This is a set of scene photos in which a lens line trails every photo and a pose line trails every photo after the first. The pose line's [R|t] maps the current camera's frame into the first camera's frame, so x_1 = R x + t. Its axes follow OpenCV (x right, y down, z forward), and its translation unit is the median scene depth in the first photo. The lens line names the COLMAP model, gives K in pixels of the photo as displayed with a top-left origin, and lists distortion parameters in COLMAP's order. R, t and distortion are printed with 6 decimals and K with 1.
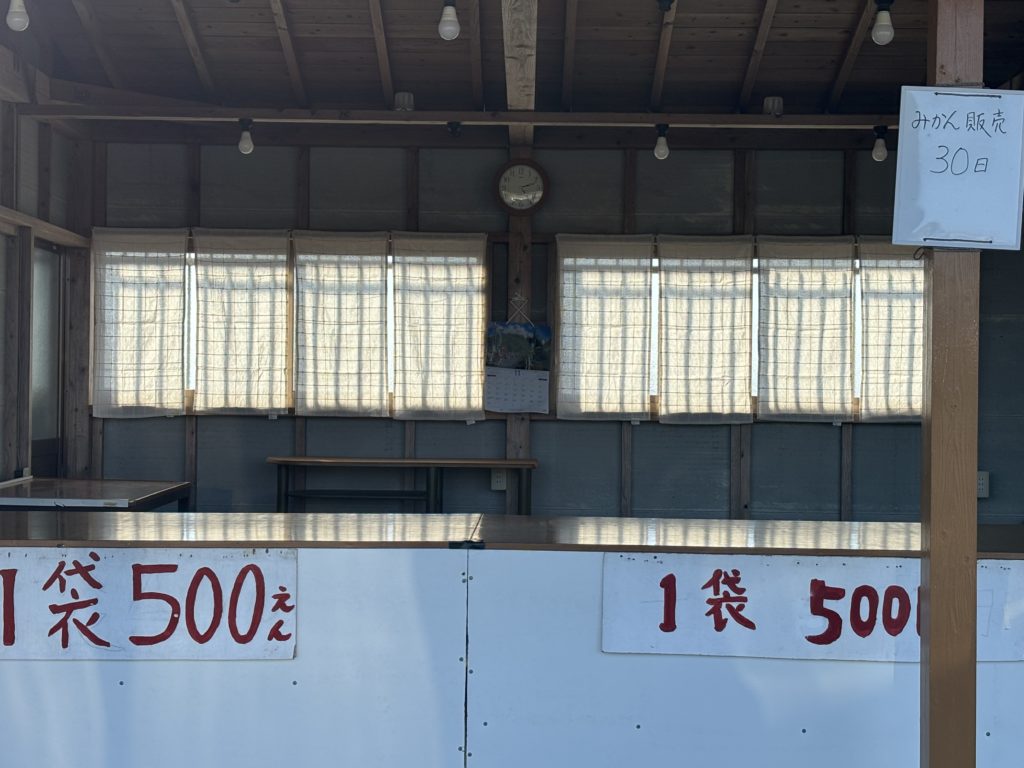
lens RADIAL K [[1775.1, 0, 512.0], [0, 1775.1, 384.0], [0, 0, 1]] dist [0.384701, -1.818381]
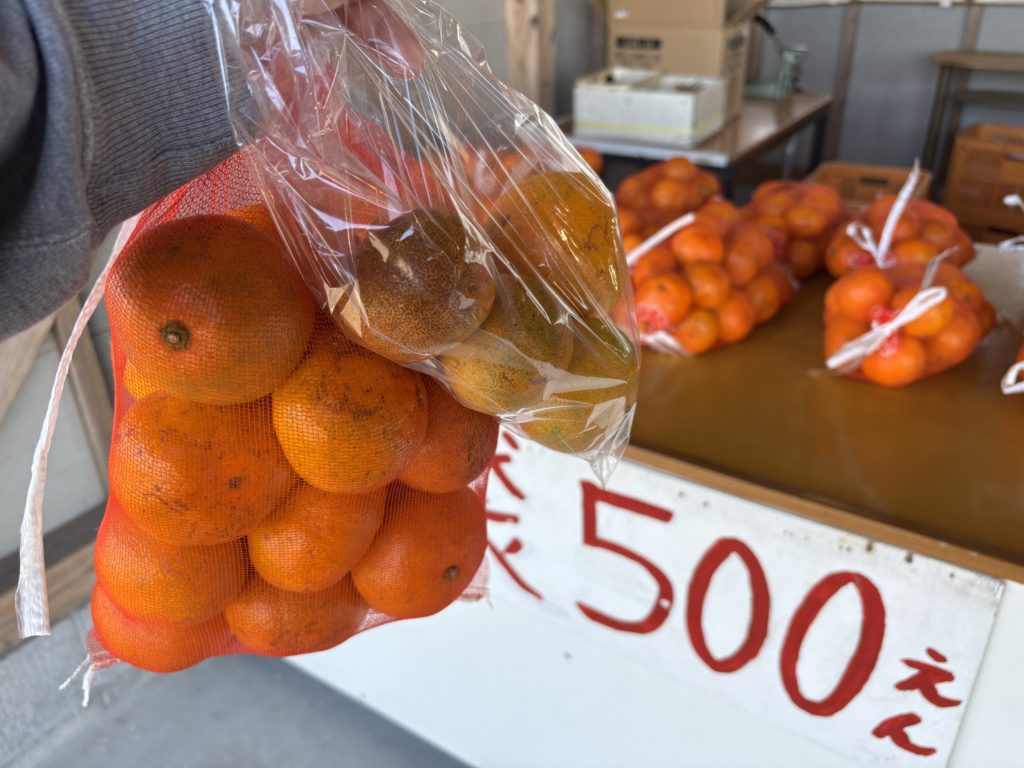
lens RADIAL K [[783.5, 0, 511.5], [0, 783.5, 367.5], [0, 0, 1]] dist [0.002056, -0.032318]
pose [[0.835634, 0.218695, -0.503873, -0.069678], [0.042664, 0.888710, 0.456481, -0.007146], [0.547627, -0.402949, 0.733305, 0.450427]]
